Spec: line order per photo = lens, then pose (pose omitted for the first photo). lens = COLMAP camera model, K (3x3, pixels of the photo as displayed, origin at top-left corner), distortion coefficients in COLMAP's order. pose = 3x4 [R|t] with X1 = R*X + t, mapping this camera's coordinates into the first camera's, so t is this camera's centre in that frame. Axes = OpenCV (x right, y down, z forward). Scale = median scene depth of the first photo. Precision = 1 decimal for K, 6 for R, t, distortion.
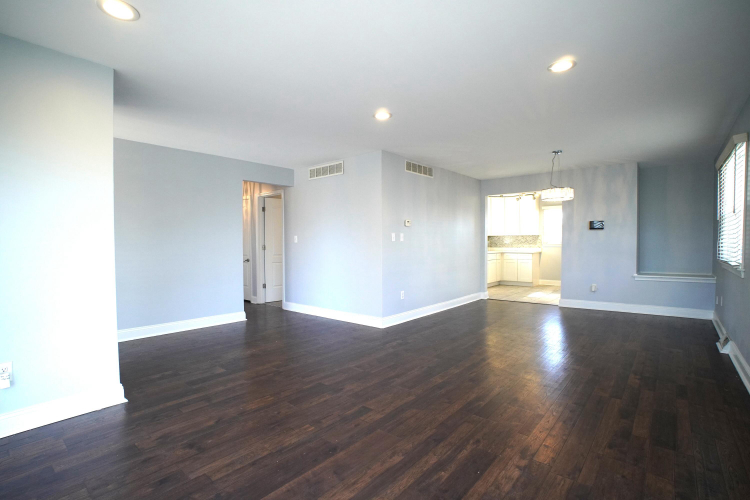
lens RADIAL K [[361.5, 0, 375.0], [0, 361.5, 250.0], [0, 0, 1]] dist [-0.062112, 0.019906]
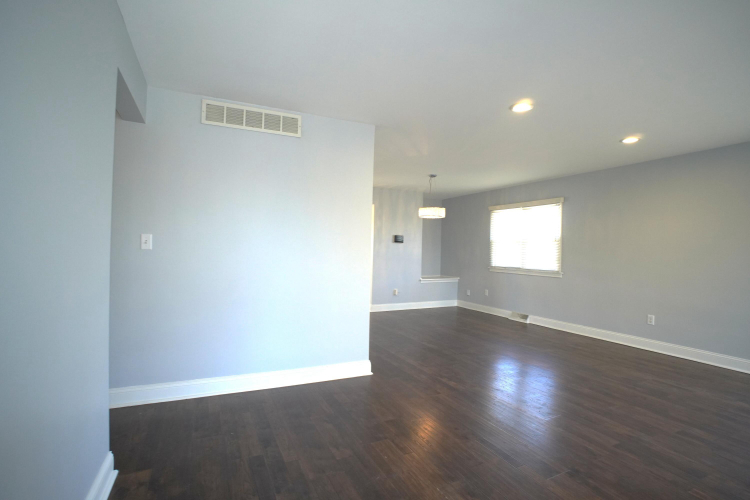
lens RADIAL K [[361.5, 0, 375.0], [0, 361.5, 250.0], [0, 0, 1]] dist [-0.062112, 0.019906]
pose [[0.417726, 0.015523, 0.908440, -0.559680], [-0.001996, 0.999867, -0.016167, -0.014401], [-0.908571, 0.004940, 0.417702, 0.622673]]
